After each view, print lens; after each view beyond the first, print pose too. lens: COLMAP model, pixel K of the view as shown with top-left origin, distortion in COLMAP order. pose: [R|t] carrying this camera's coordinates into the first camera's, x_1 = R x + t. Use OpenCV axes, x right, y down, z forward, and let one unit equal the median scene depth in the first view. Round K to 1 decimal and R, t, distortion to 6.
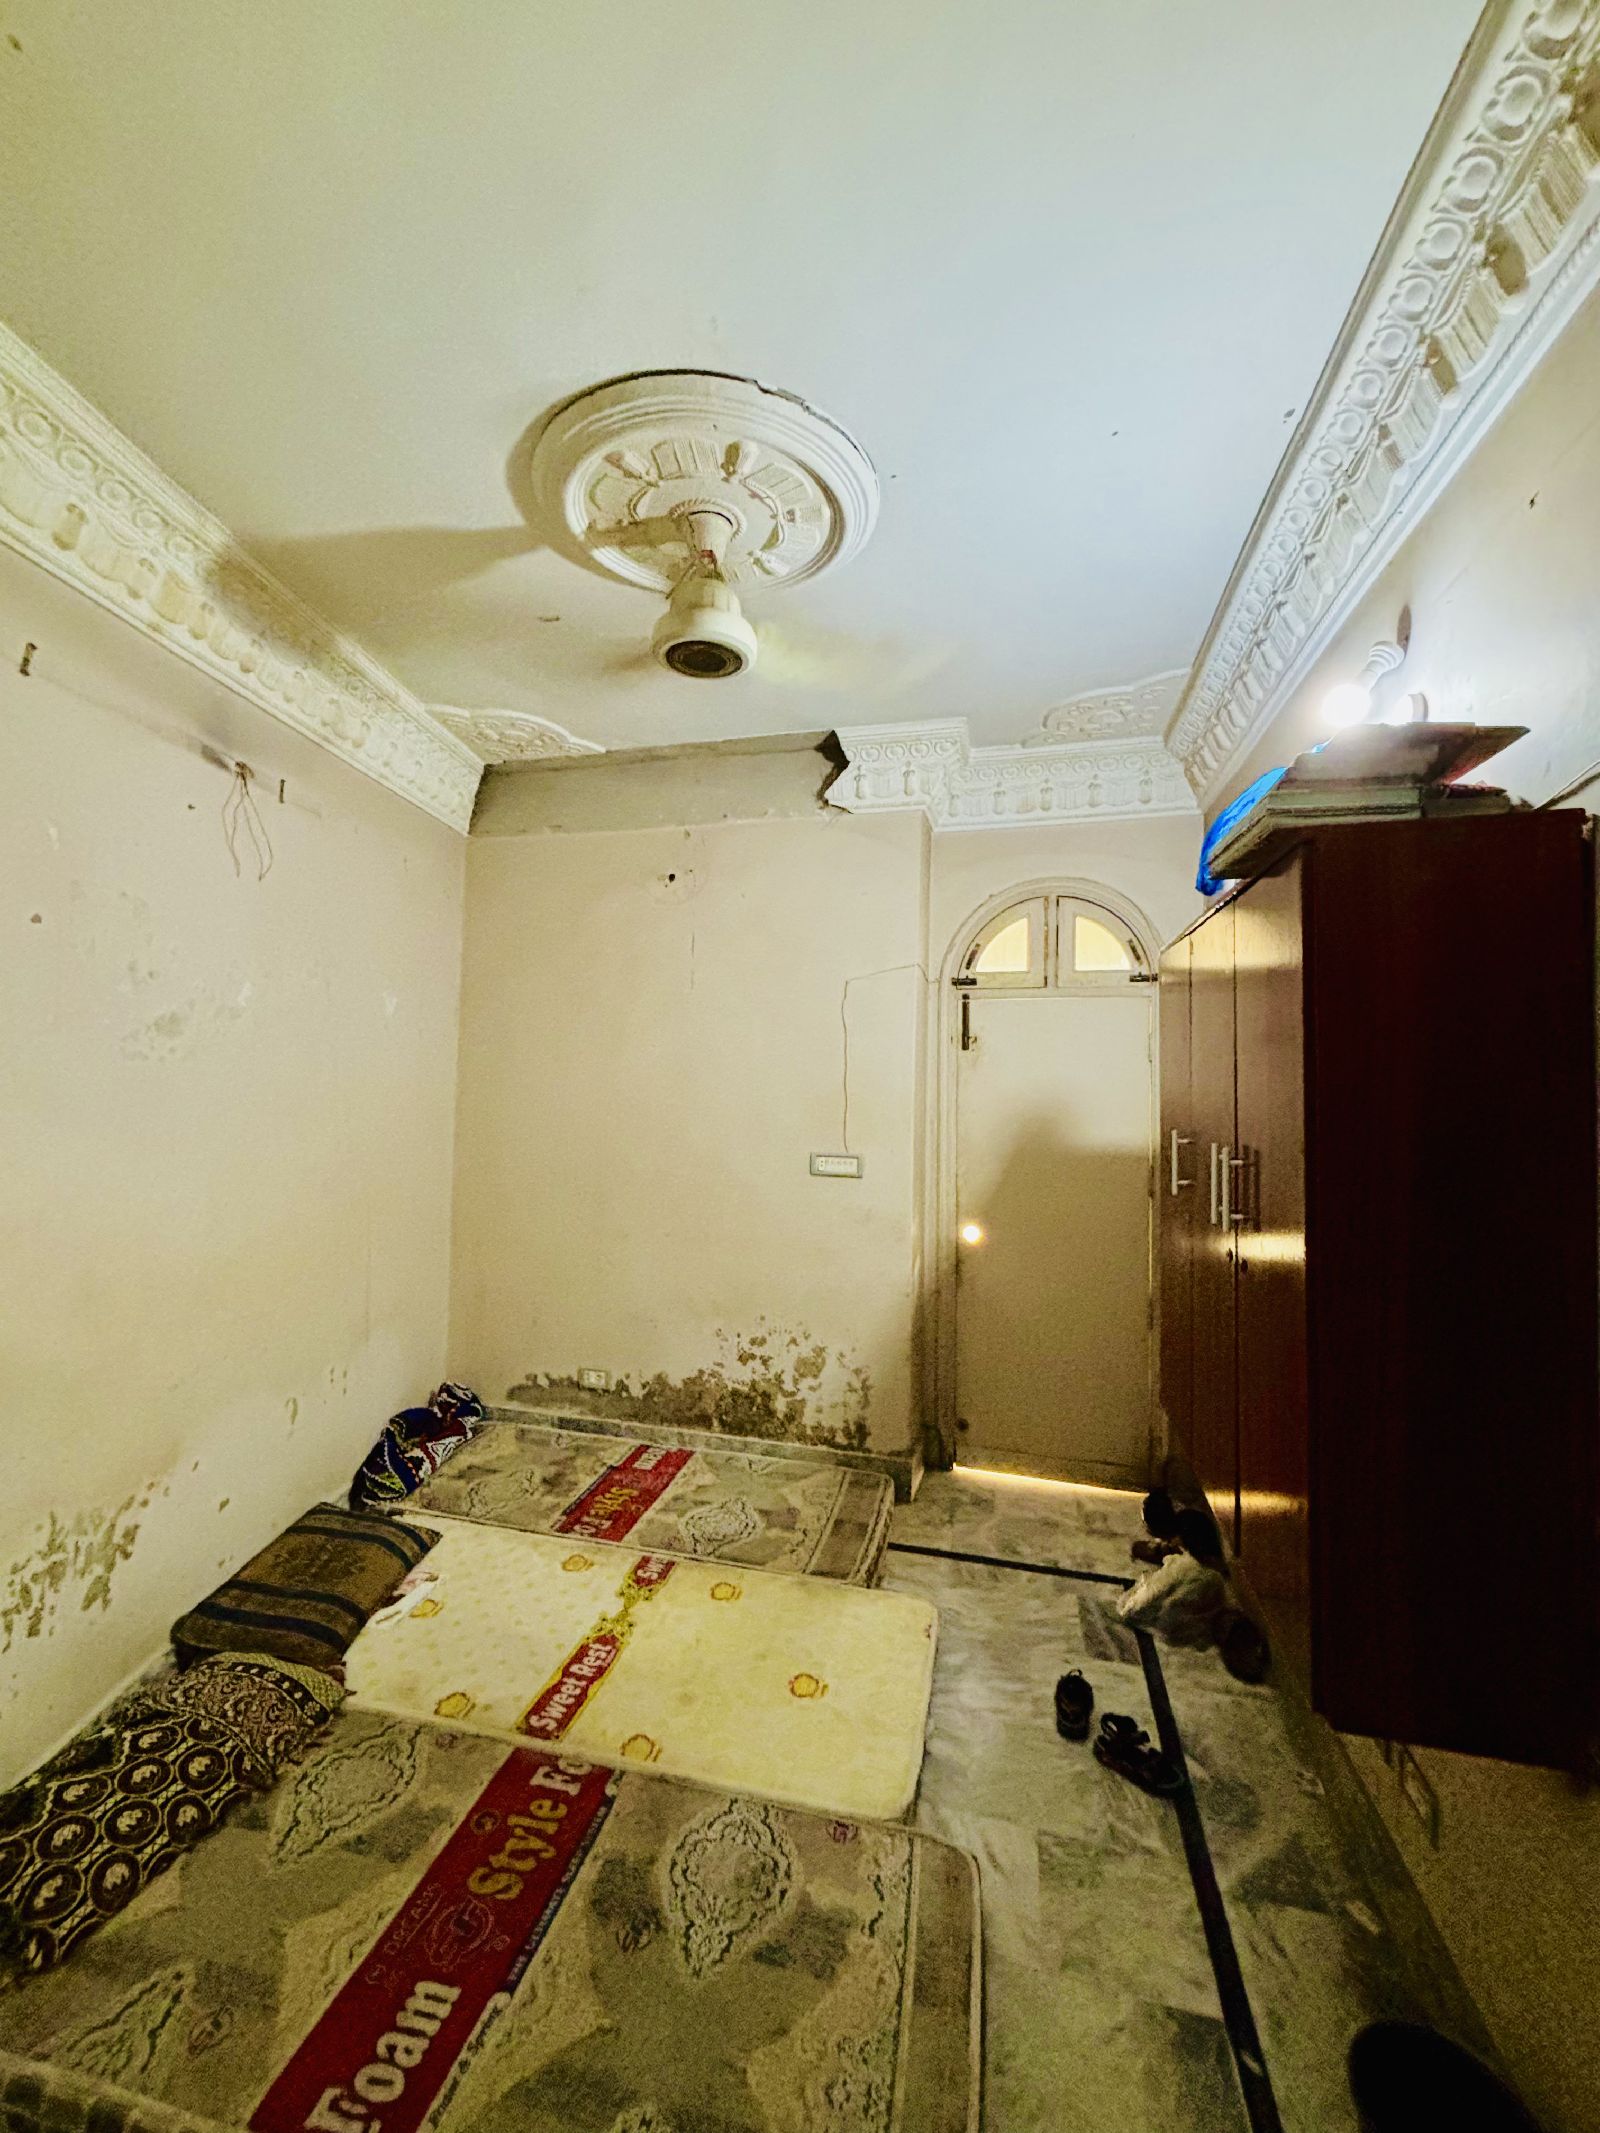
lens RADIAL K [[853.9, 0, 789.5], [0, 853.9, 1060.3], [0, 0, 1]] dist [-0.001148, 0.000174]
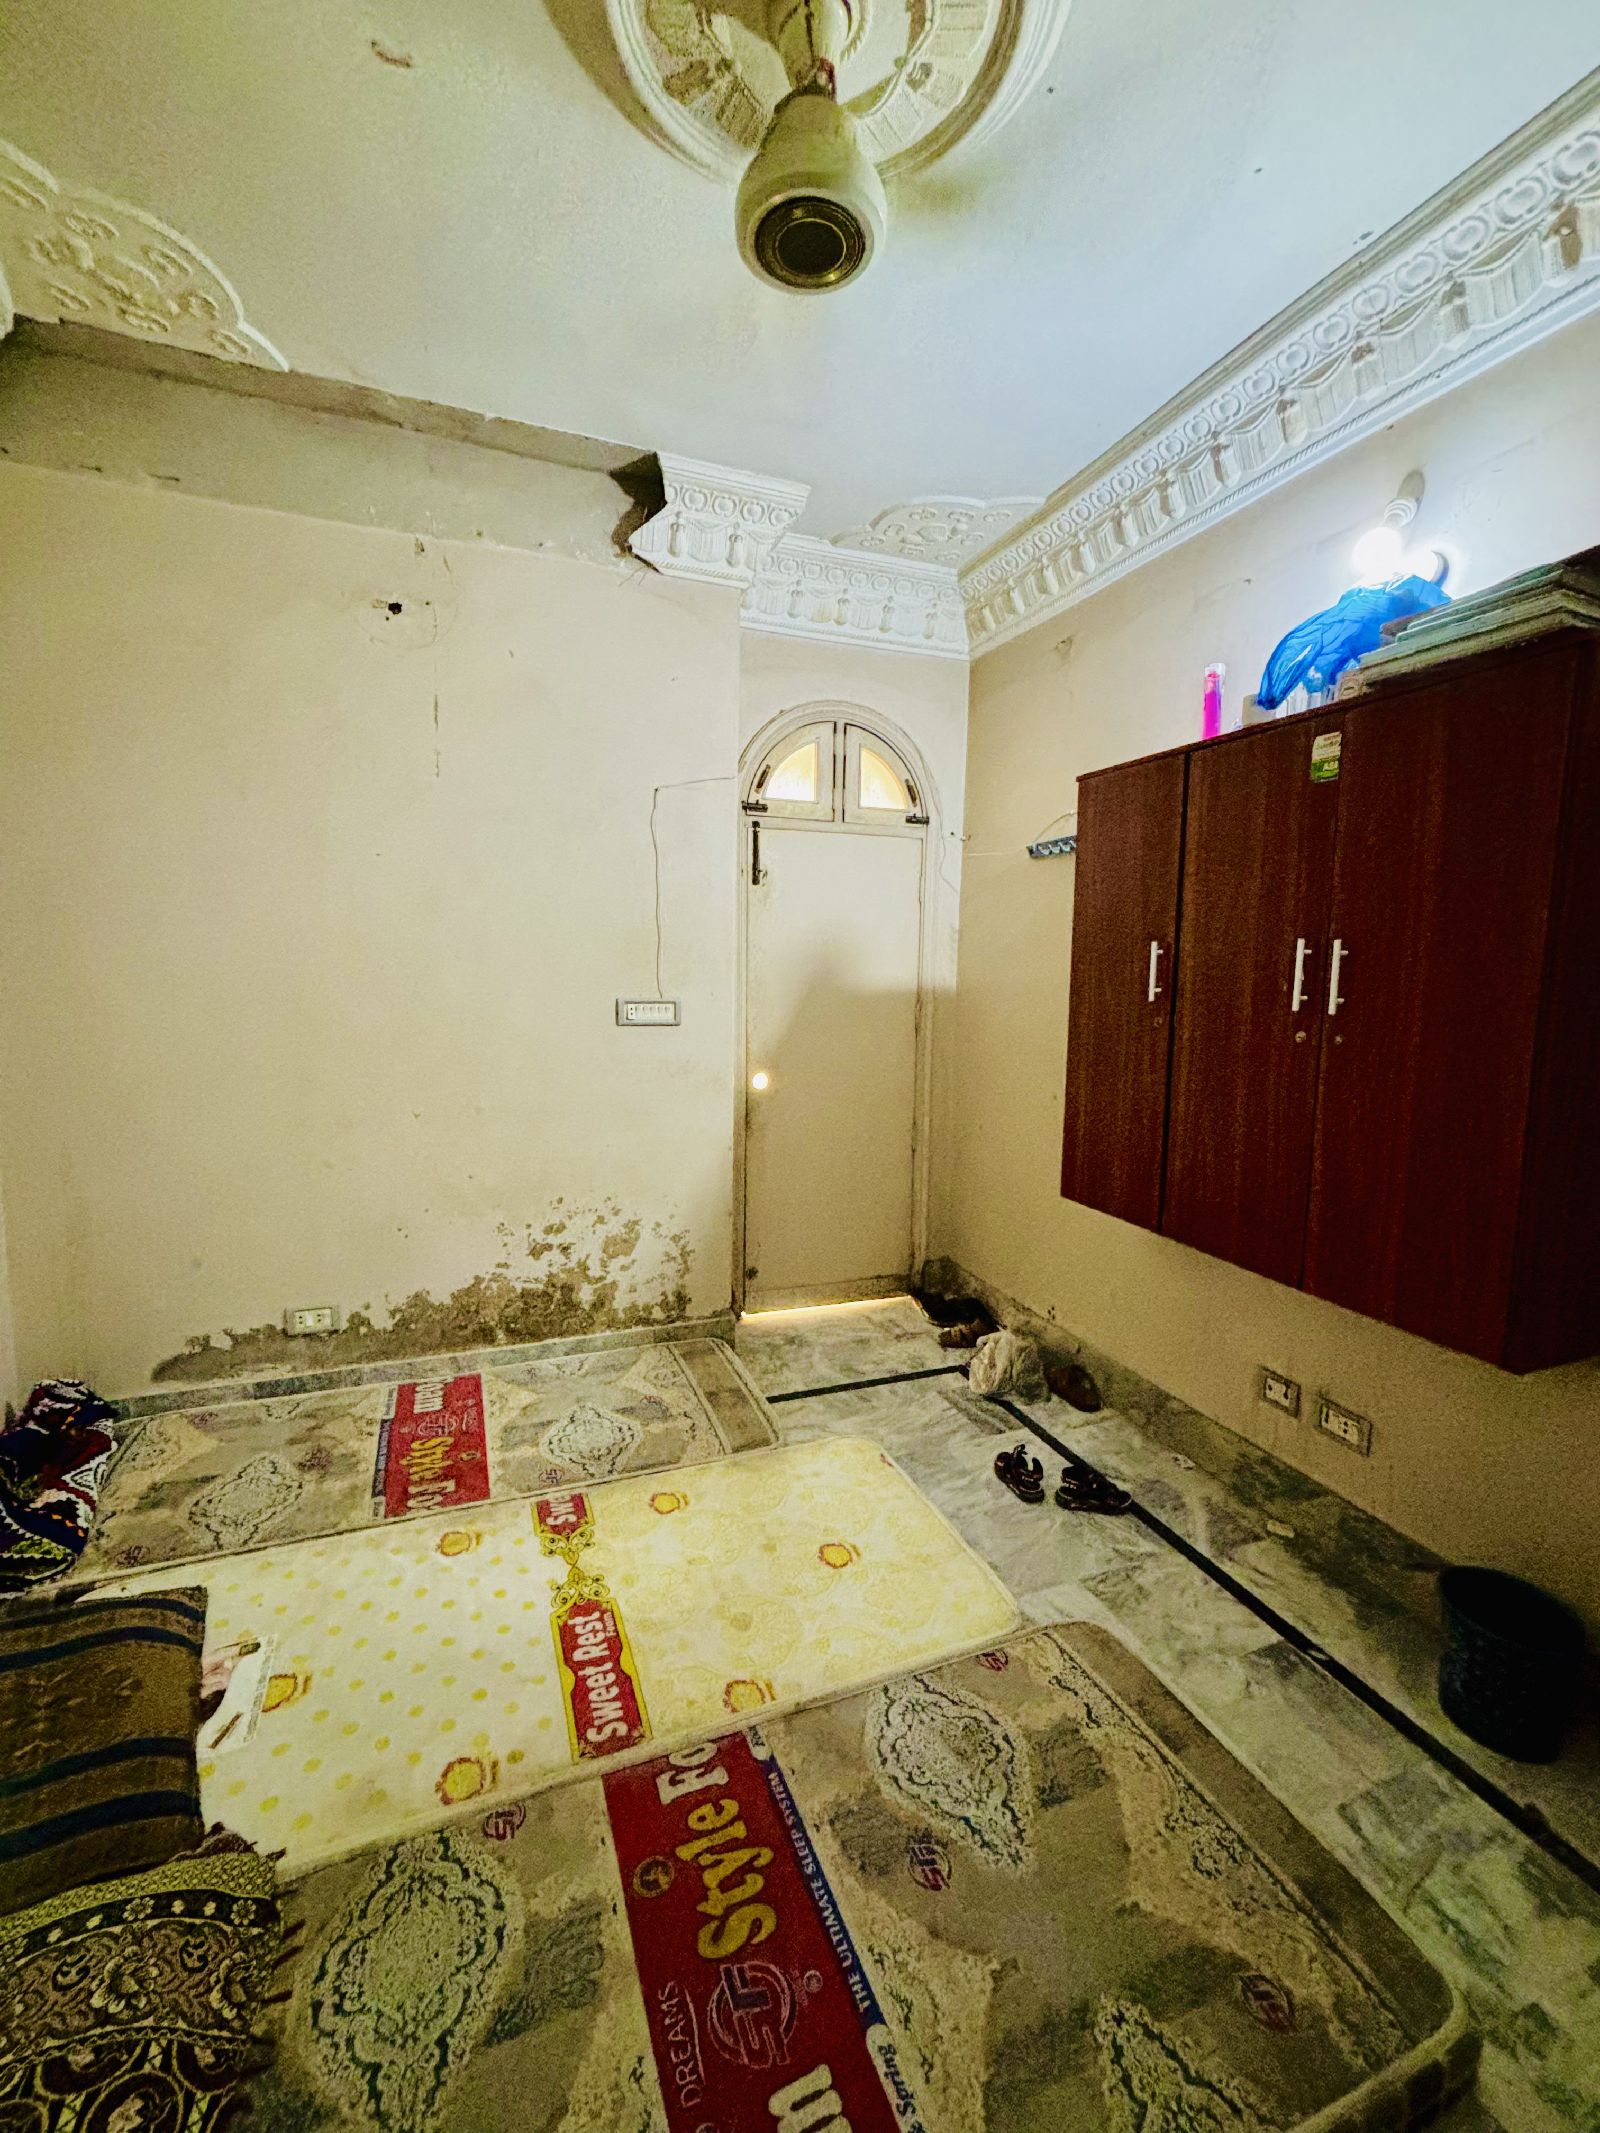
lens RADIAL K [[858.1, 0, 800.0], [0, 858.1, 1066.5], [0, 0, 1]] dist [-0.001978, -0.000280]
pose [[0.813409, -0.071146, 0.577325, -0.354604], [-0.017782, 0.988987, 0.146930, 0.053843], [-0.581420, -0.129780, 0.803186, 0.241304]]
